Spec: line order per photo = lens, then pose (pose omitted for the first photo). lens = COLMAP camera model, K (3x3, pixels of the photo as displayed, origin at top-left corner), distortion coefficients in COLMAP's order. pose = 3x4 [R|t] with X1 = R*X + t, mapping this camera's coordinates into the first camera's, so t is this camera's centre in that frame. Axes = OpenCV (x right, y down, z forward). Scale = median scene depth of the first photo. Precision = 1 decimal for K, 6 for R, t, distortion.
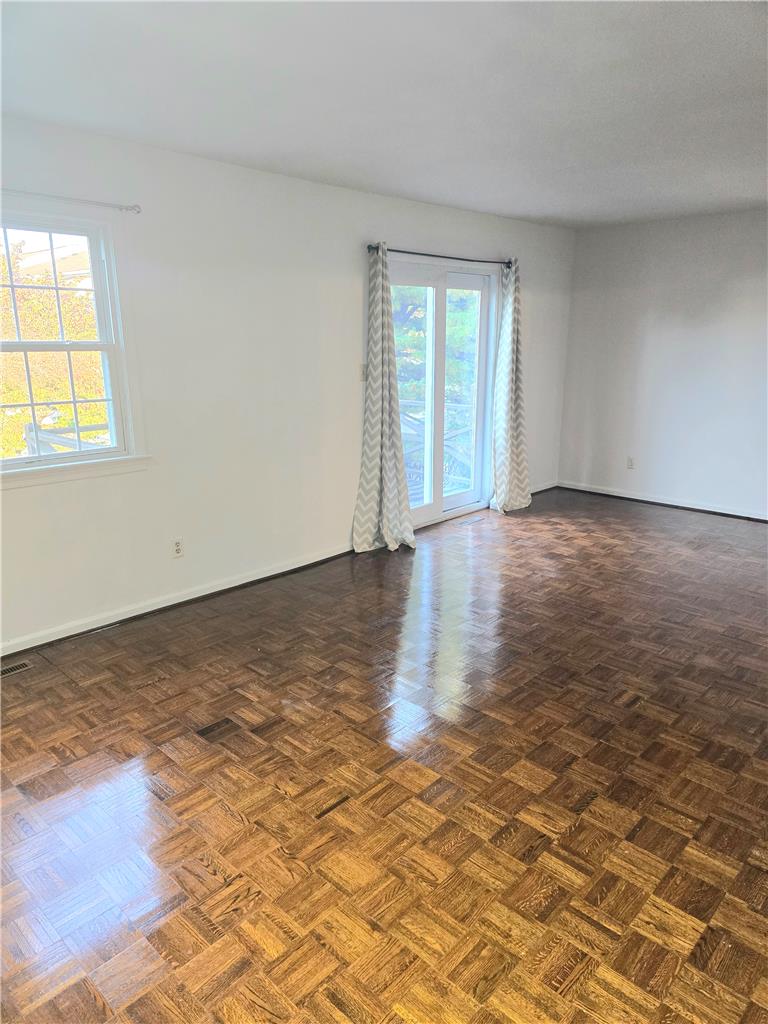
lens RADIAL K [[677.3, 0, 384.0], [0, 677.3, 512.0], [0, 0, 1]] dist [0.000331, -0.000361]
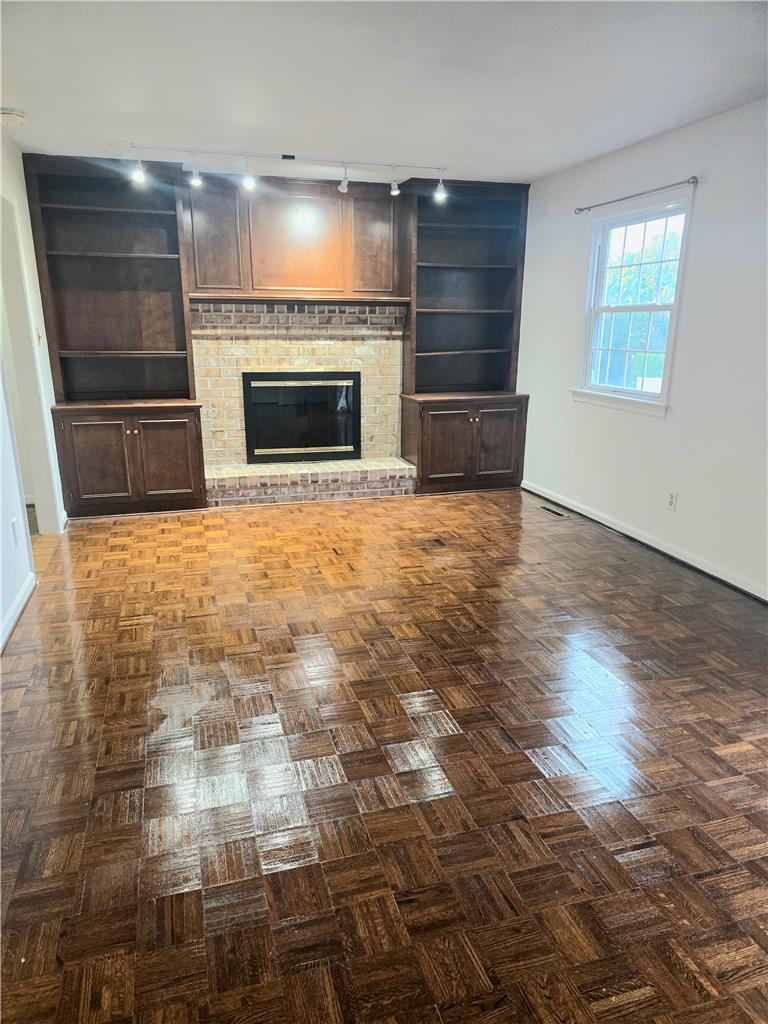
lens RADIAL K [[693.3, 0, 379.0], [0, 693.3, 523.1], [0, 0, 1]] dist [0.068484, -0.063022]
pose [[-0.508238, 0.238351, -0.827577, 1.140284], [-0.215510, 0.895167, 0.390168, -0.330098], [0.833817, 0.376649, -0.403591, 1.457744]]
